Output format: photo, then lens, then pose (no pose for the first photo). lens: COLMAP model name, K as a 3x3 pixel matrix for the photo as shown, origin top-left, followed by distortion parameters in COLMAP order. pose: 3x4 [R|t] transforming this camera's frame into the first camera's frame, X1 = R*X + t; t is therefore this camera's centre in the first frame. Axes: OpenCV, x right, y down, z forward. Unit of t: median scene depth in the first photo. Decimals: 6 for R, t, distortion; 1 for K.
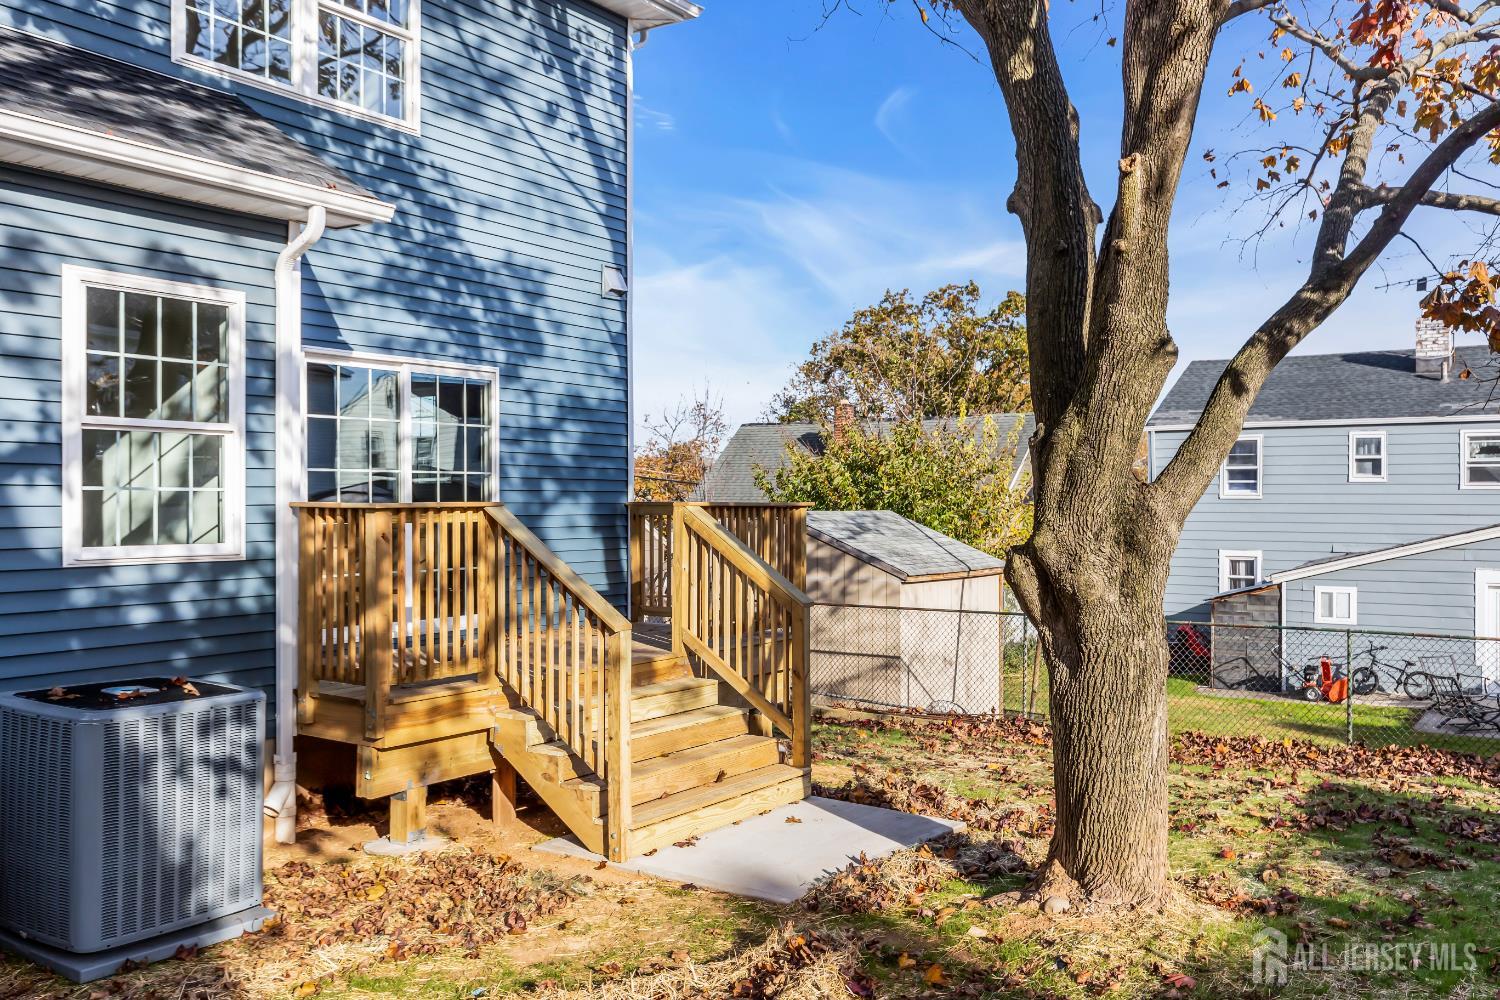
lens RADIAL K [[1262.7, 0, 755.9], [0, 1262.7, 500.1], [0, 0, 1]] dist [0.008188, -0.017137]
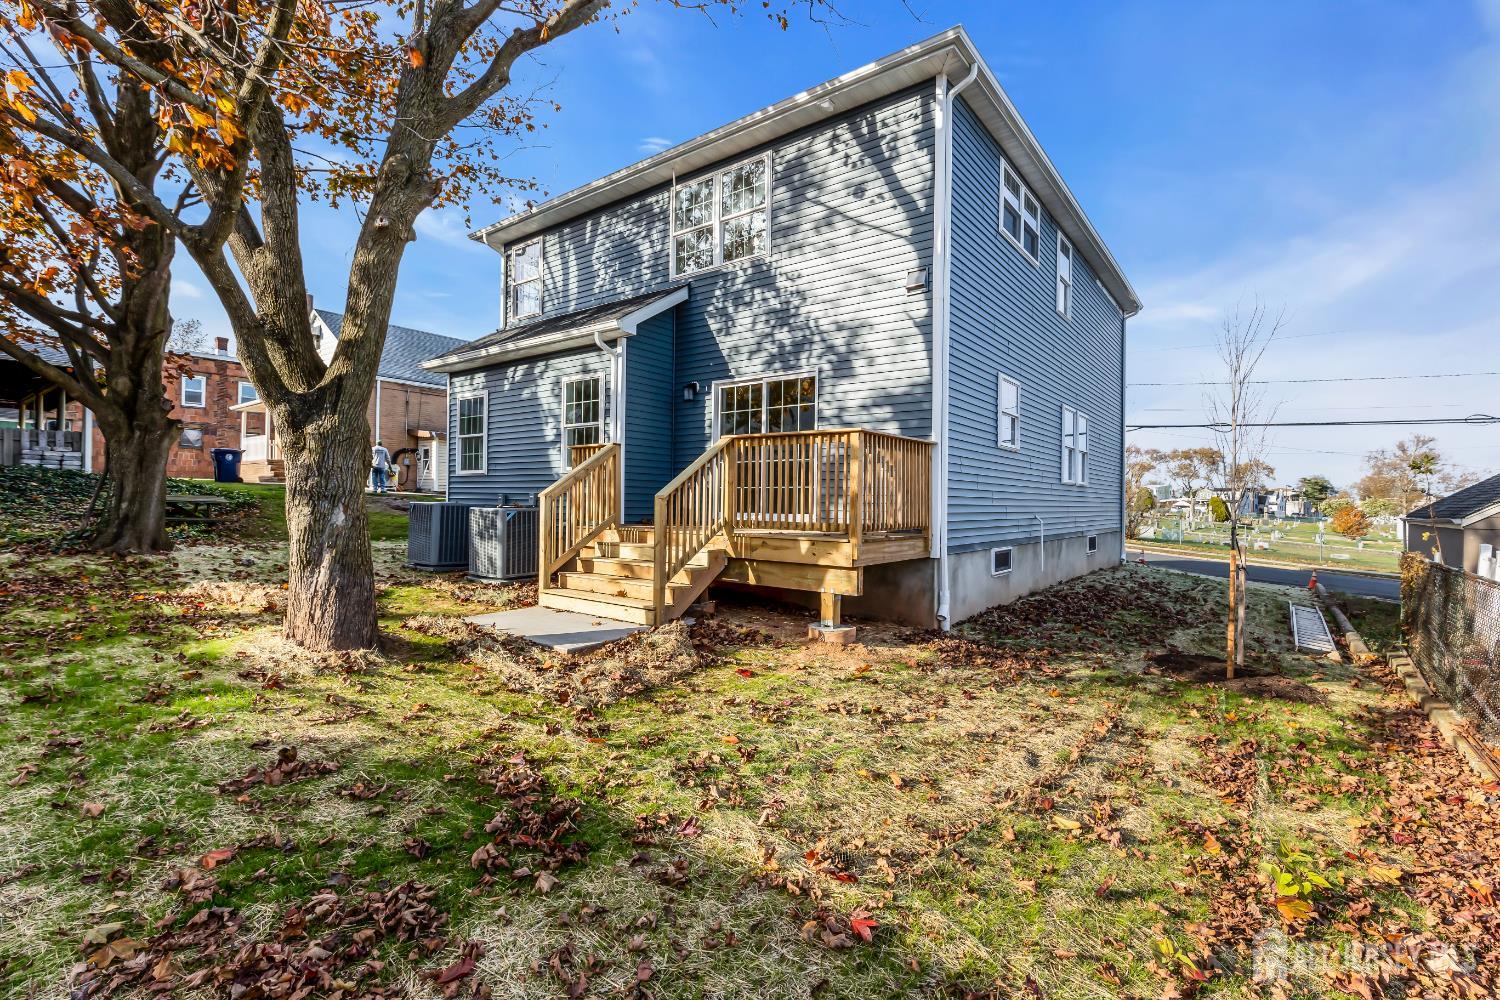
lens RADIAL K [[671.4, 0, 751.7], [0, 671.4, 503.3], [0, 0, 1]] dist [0.008052, -0.000018]
pose [[-0.078572, 0.002258, -0.996906, 0.974648], [-0.020680, 0.999779, 0.003894, 0.101288], [0.996694, 0.020922, -0.078508, 1.395339]]
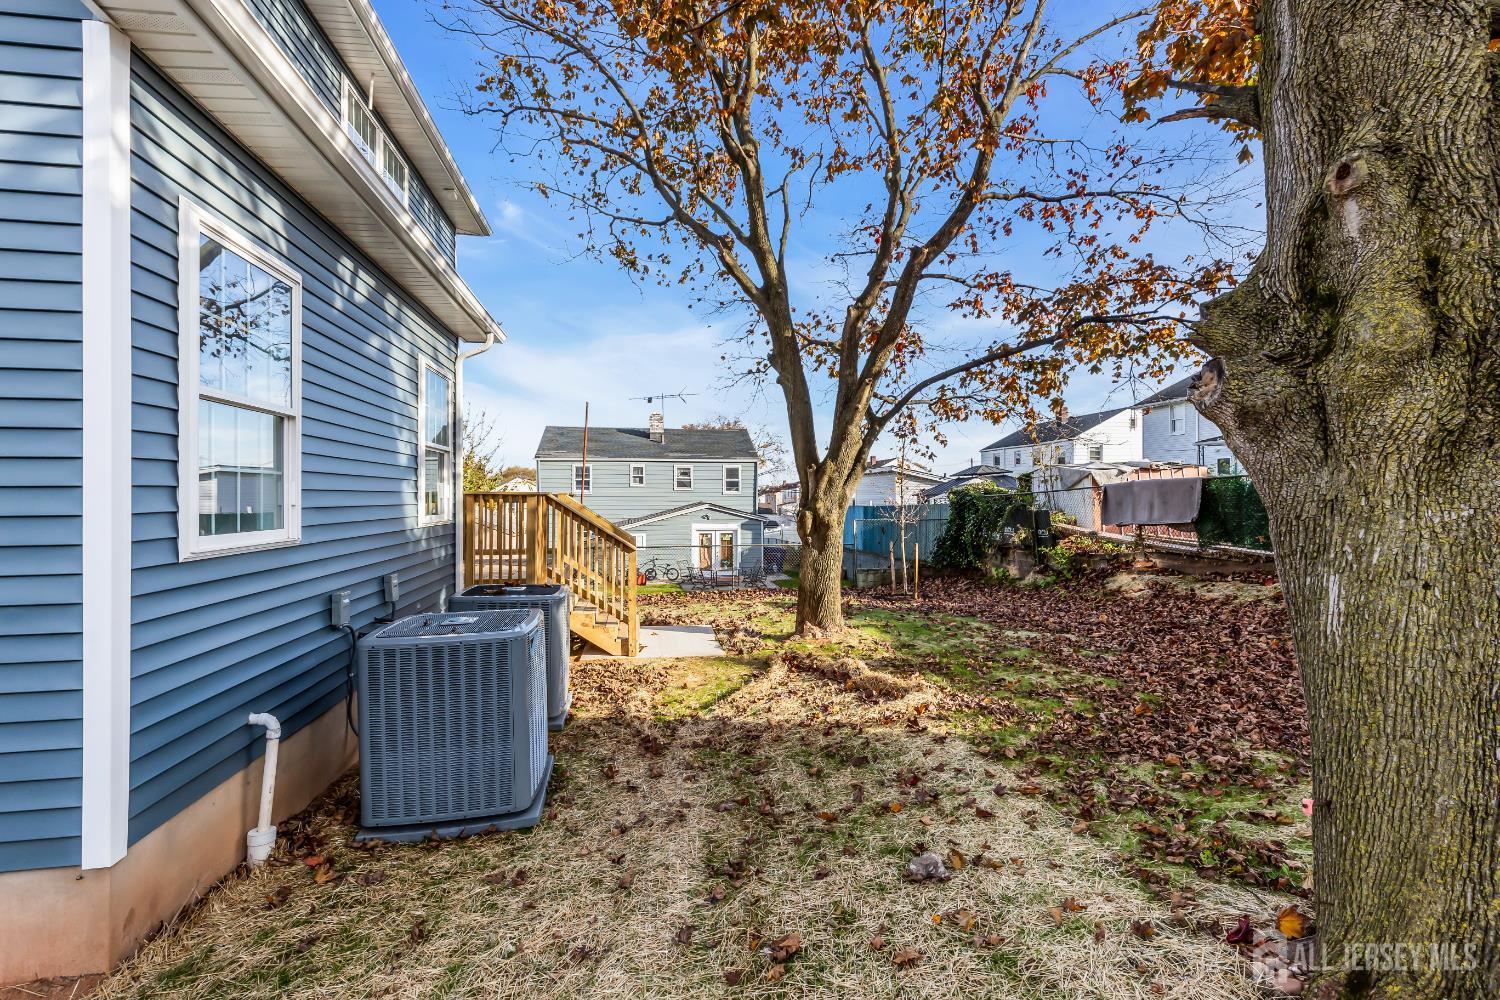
lens RADIAL K [[671.4, 0, 752.2], [0, 671.4, 497.9], [0, 0, 1]] dist [0.008052, -0.000018]
pose [[0.722202, -0.003792, 0.691672, -0.729363], [0.002319, 0.999993, 0.003061, 0.007535], [-0.691679, -0.000607, 0.722205, 0.018299]]
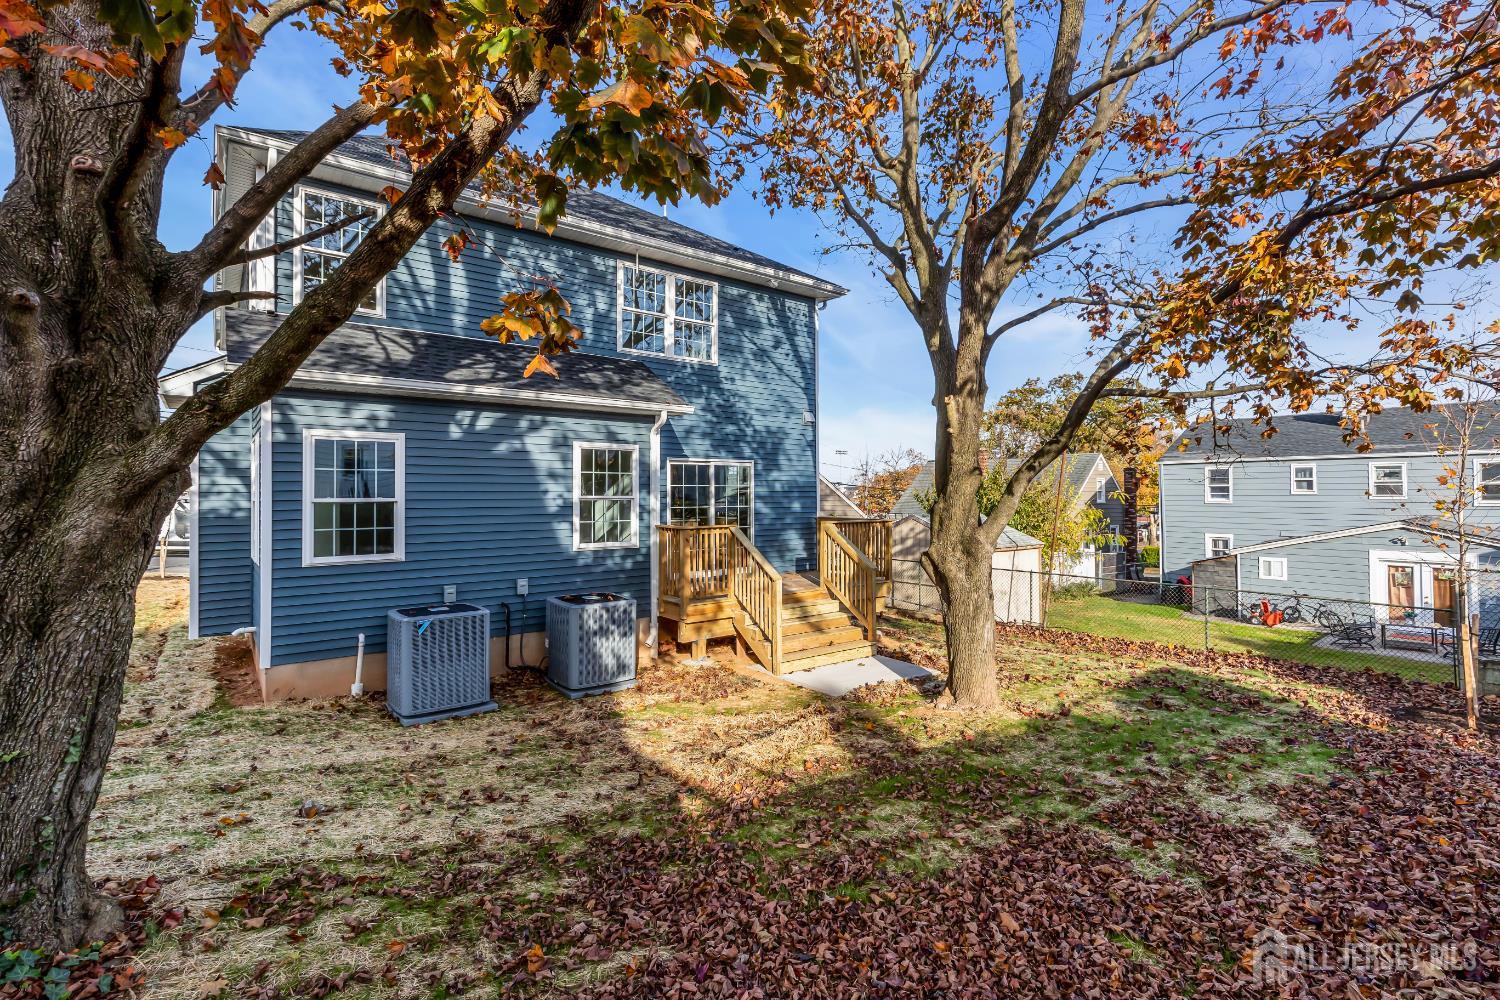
lens RADIAL K [[671.4, 0, 747.6], [0, 671.4, 491.5], [0, 0, 1]] dist [0.008052, -0.000018]
pose [[0.952899, -0.005829, -0.303231, 0.222117], [0.003991, 0.999970, -0.006680, -0.056829], [0.303261, 0.005155, 0.952894, -0.242592]]
